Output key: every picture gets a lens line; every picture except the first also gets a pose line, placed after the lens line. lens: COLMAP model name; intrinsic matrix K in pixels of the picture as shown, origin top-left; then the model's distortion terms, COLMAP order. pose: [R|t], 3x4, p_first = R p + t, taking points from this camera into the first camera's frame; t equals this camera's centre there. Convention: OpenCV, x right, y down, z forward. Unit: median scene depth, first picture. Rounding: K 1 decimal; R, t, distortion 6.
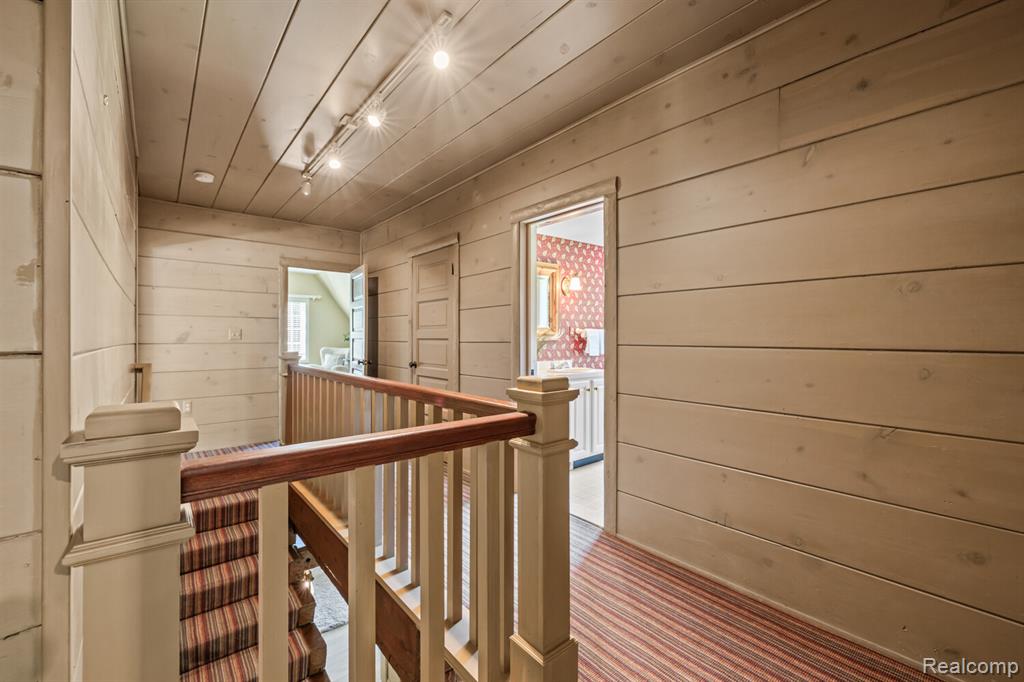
lens RADIAL K [[428.5, 0, 513.1], [0, 428.5, 342.3], [0, 0, 1]] dist [0.003234, -0.000227]
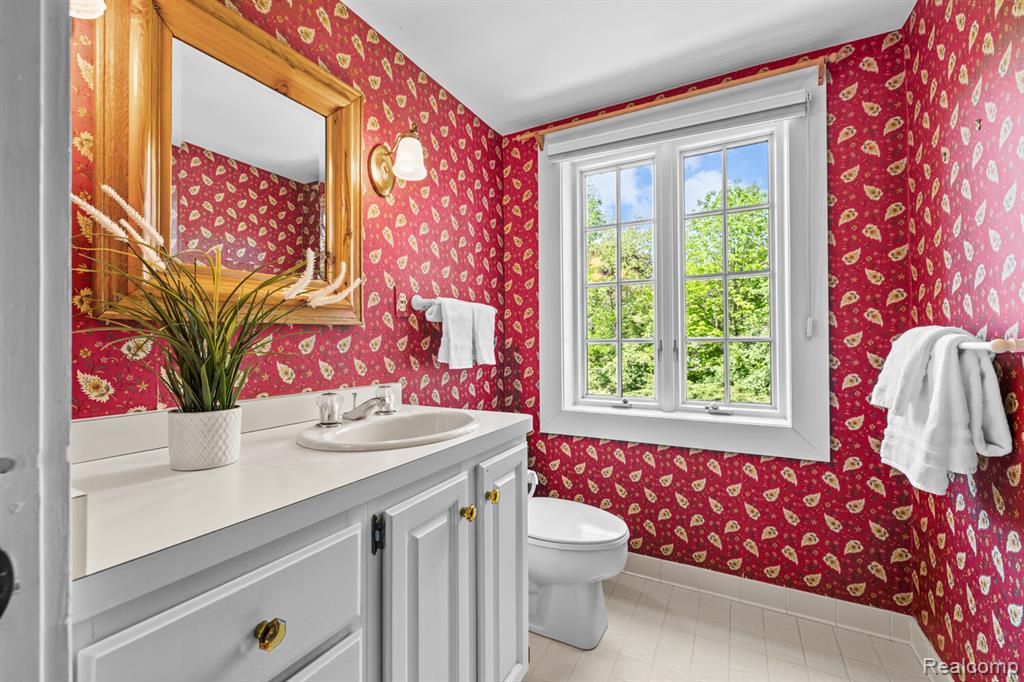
lens RADIAL K [[428.5, 0, 512.1], [0, 428.5, 342.2], [0, 0, 1]] dist [0.003234, -0.000227]
pose [[0.926451, -0.001074, 0.376415, 0.088653], [0.003260, 0.999981, -0.005170, 0.009820], [-0.376402, 0.006016, 0.926437, 0.634862]]
